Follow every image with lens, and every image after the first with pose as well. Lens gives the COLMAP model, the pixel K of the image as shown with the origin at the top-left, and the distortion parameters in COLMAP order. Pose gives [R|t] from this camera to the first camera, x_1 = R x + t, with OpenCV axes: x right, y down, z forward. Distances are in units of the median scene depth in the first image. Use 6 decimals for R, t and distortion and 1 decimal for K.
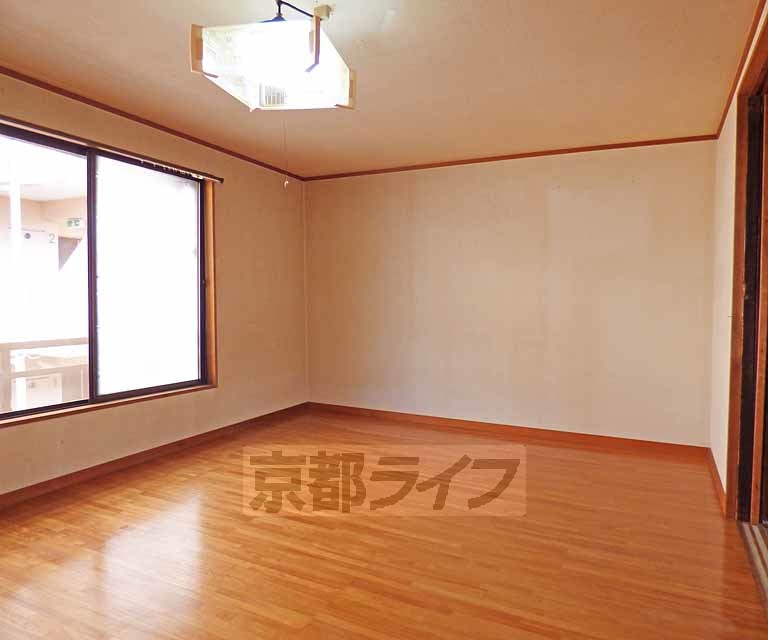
lens RADIAL K [[520.5, 0, 389.9], [0, 520.5, 322.1], [0, 0, 1]] dist [-0.004655, -0.011750]
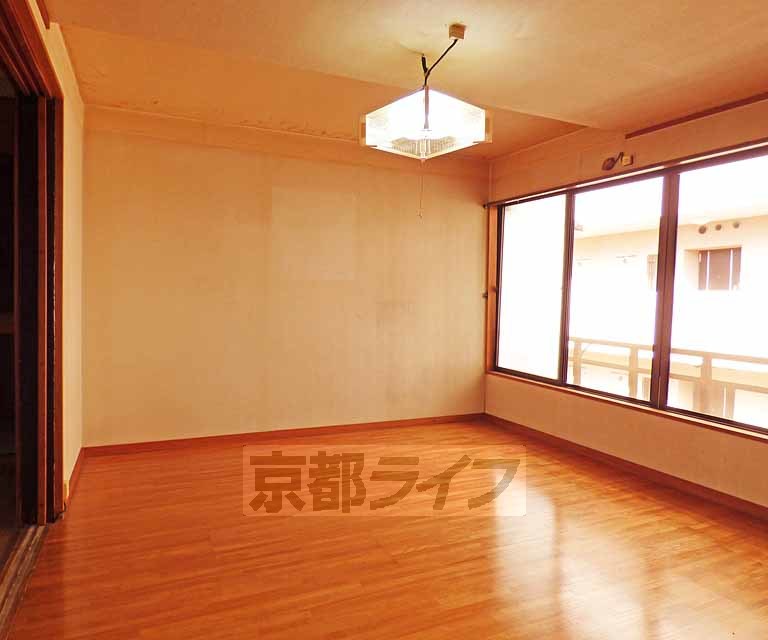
lens RADIAL K [[520.5, 0, 388.2], [0, 520.5, 316.2], [0, 0, 1]] dist [-0.004655, -0.011750]
pose [[-0.601630, 0.007206, -0.798742, 0.579804], [-0.076430, 0.994852, 0.066544, -0.056457], [0.795110, 0.101083, -0.597982, 1.155487]]
